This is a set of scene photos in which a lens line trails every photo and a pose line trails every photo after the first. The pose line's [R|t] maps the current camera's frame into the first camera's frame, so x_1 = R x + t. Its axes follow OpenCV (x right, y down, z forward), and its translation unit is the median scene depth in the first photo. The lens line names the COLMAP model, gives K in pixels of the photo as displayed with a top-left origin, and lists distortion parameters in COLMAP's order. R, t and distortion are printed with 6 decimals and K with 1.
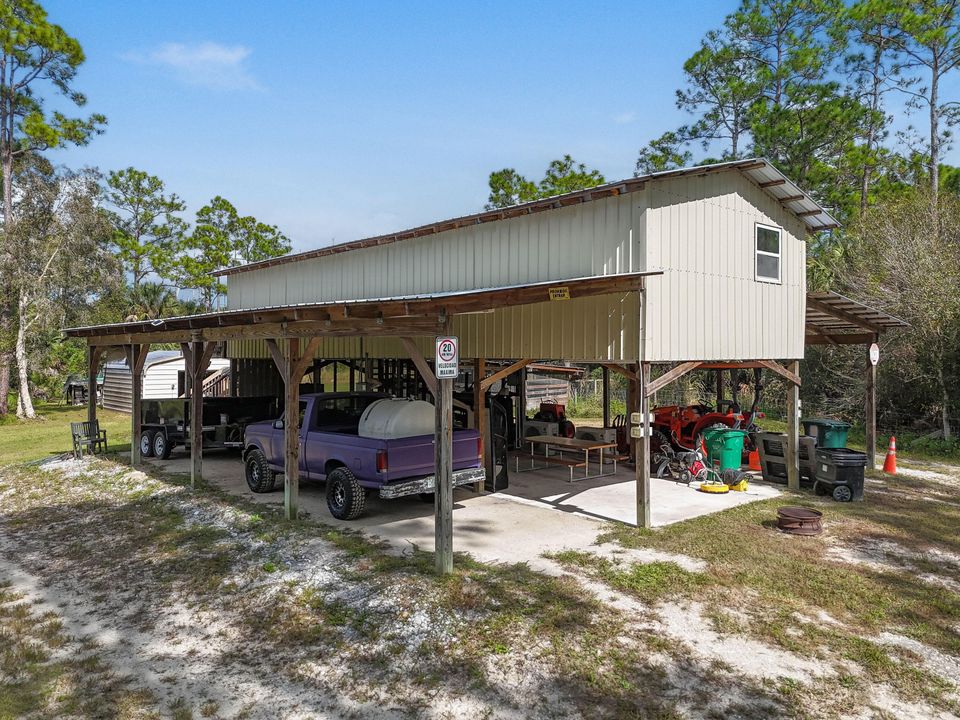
lens RADIAL K [[711.9, 0, 480.0], [0, 711.9, 360.0], [0, 0, 1]] dist [0.098675, -0.092231]
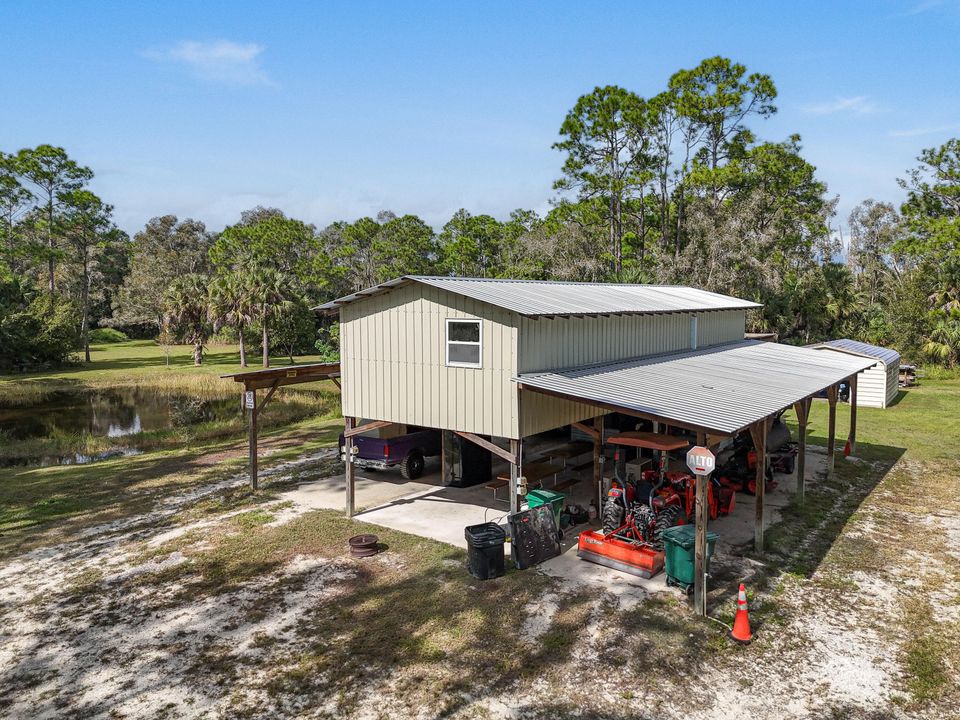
lens RADIAL K [[711.9, 0, 480.0], [0, 711.9, 360.0], [0, 0, 1]] dist [0.098675, -0.092231]
pose [[0.202257, 0.089872, -0.975200, 0.576915], [-0.013648, 0.995942, 0.088953, -0.083984], [0.979237, -0.004682, 0.202663, 0.300181]]
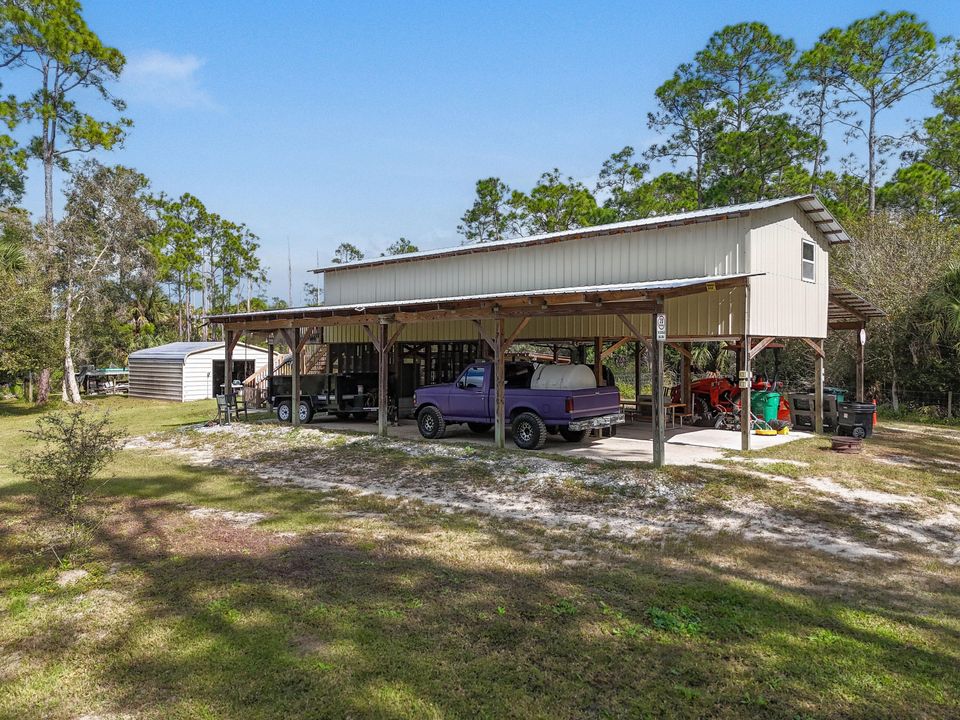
lens RADIAL K [[711.9, 0, 480.0], [0, 711.9, 360.0], [0, 0, 1]] dist [0.098675, -0.092231]
pose [[0.994269, -0.000932, 0.106907, -0.142302], [0.000869, 0.999999, 0.000634, 0.015547], [-0.106908, -0.000537, 0.994269, -0.118848]]
